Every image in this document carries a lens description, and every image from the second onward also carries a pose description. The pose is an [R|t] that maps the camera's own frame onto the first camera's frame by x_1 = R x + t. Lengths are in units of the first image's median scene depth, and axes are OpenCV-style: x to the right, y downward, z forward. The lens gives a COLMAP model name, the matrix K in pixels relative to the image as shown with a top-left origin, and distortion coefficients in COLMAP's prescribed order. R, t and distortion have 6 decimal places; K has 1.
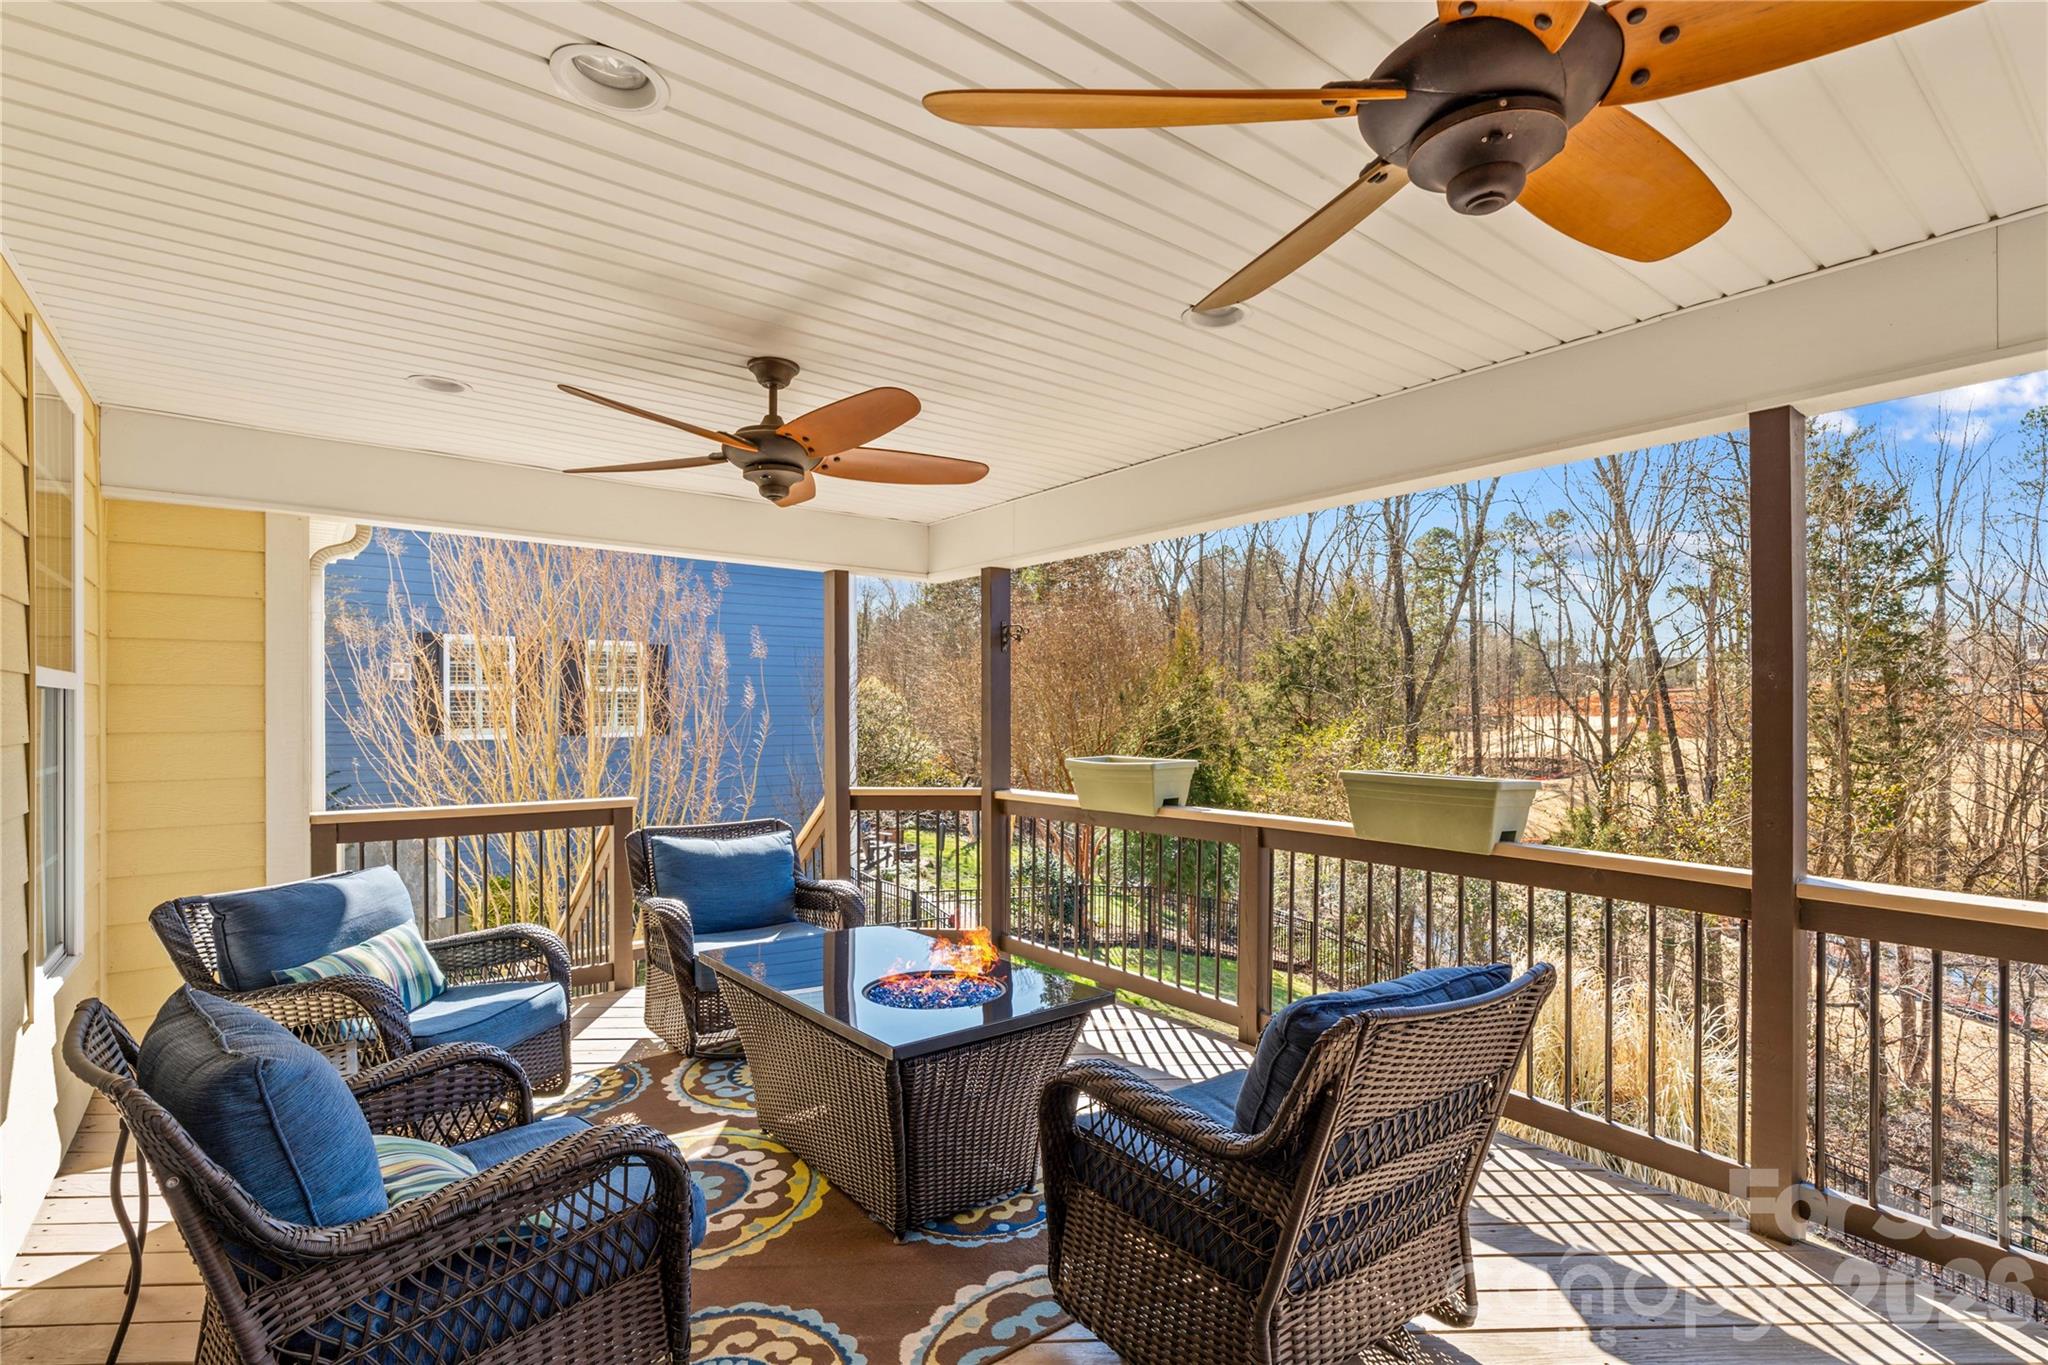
lens RADIAL K [[938.3, 0, 1028.4], [0, 938.3, 699.0], [0, 0, 1]] dist [-0.016751, -0.000174]
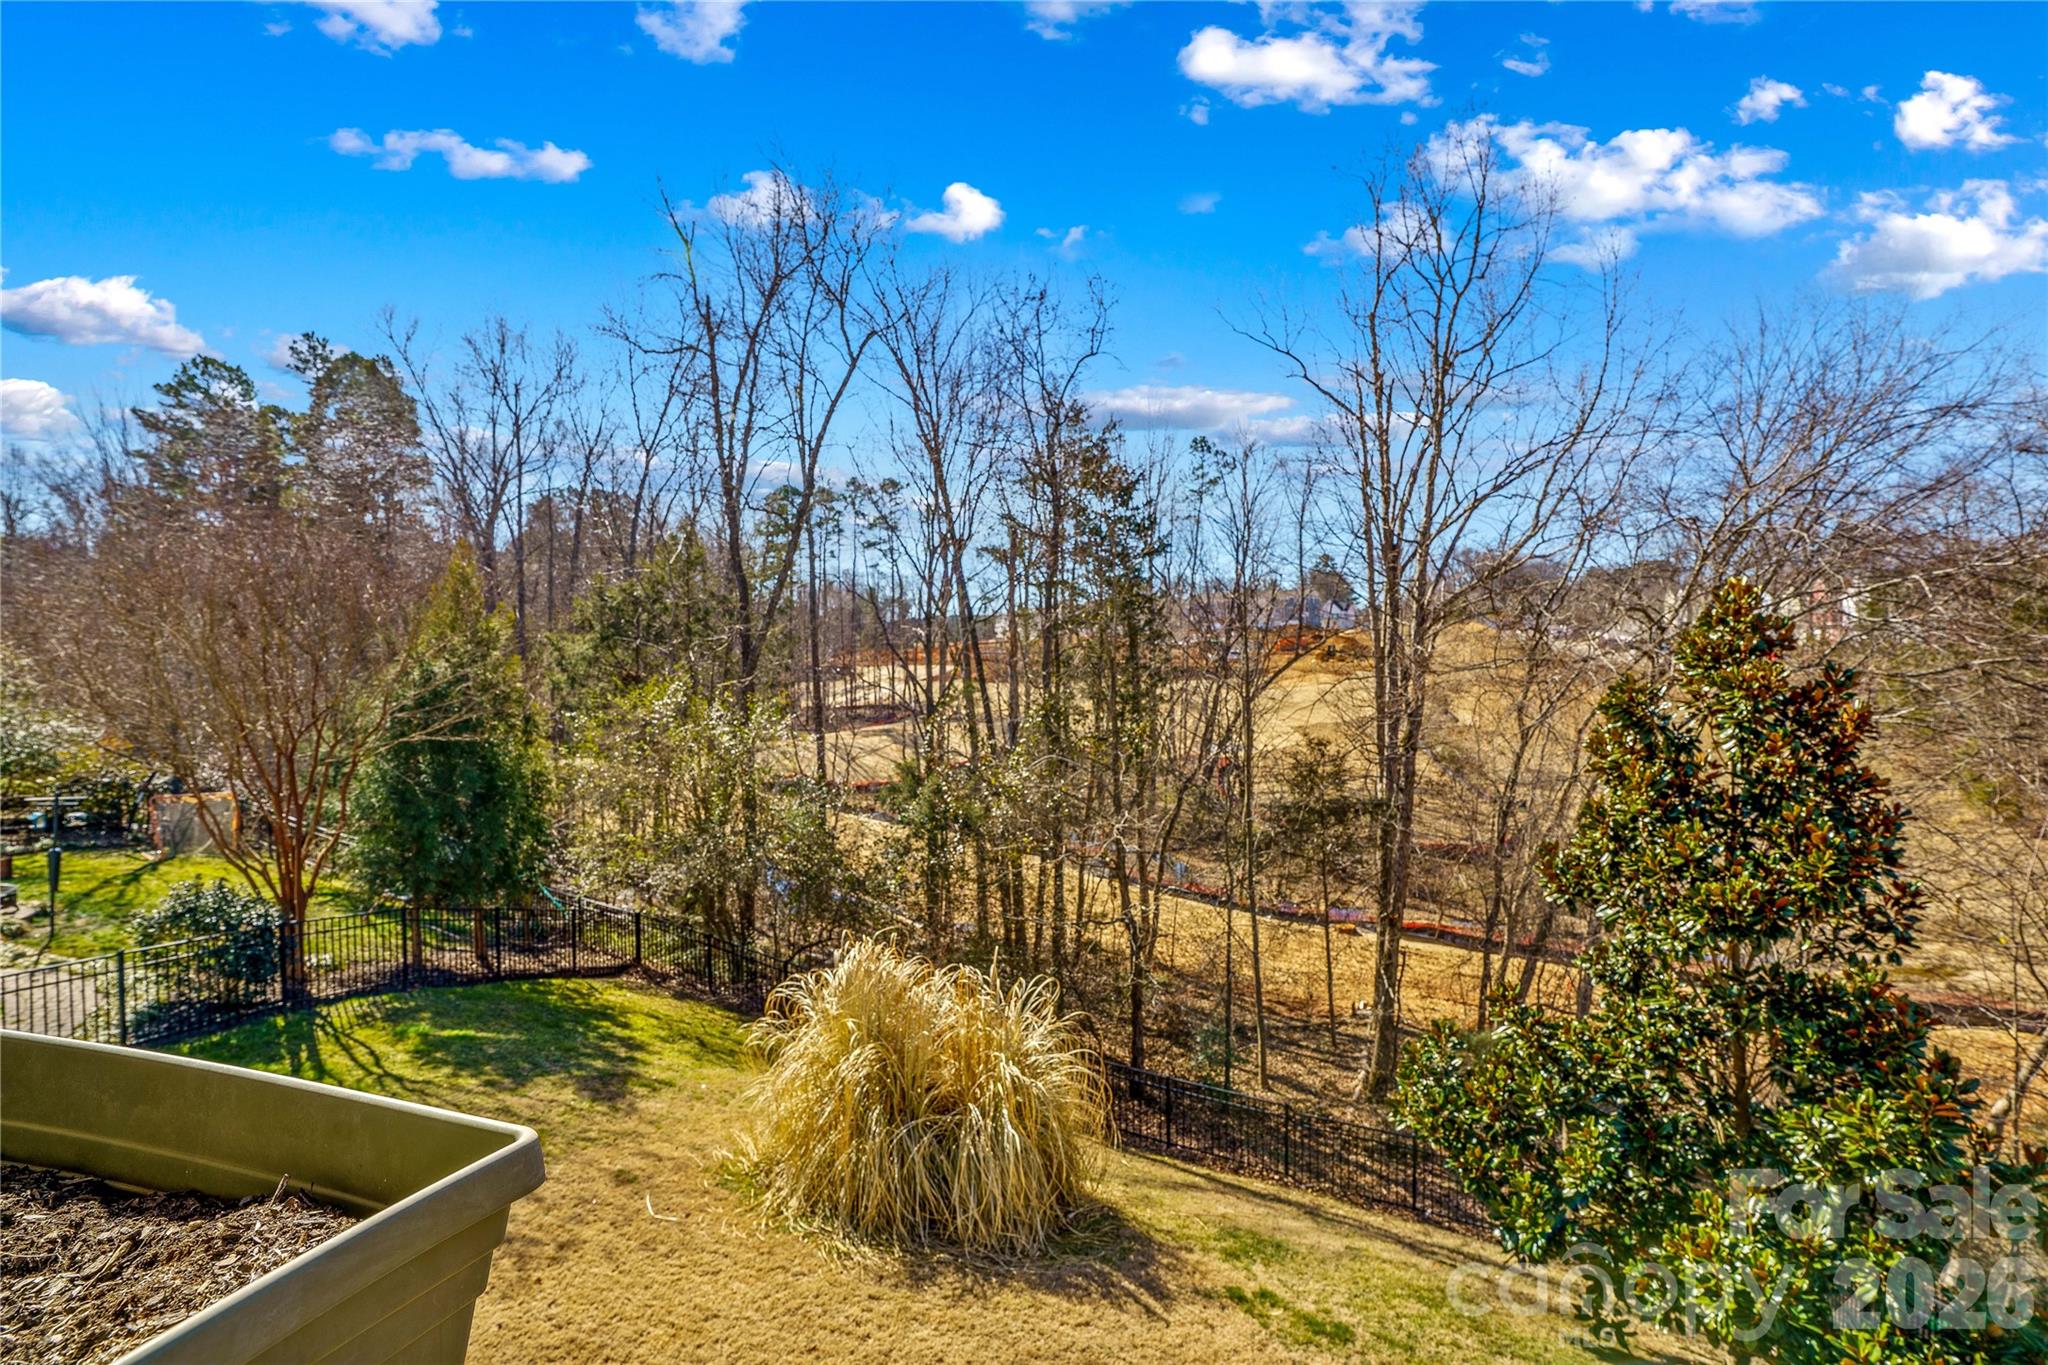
lens RADIAL K [[938.3, 0, 1024.7], [0, 938.3, 689.0], [0, 0, 1]] dist [-0.016751, -0.000174]
pose [[0.793188, -0.032341, 0.608118, 0.055433], [0.008526, 0.999081, 0.042012, 0.000060], [-0.608917, -0.028138, 0.792734, 0.086618]]
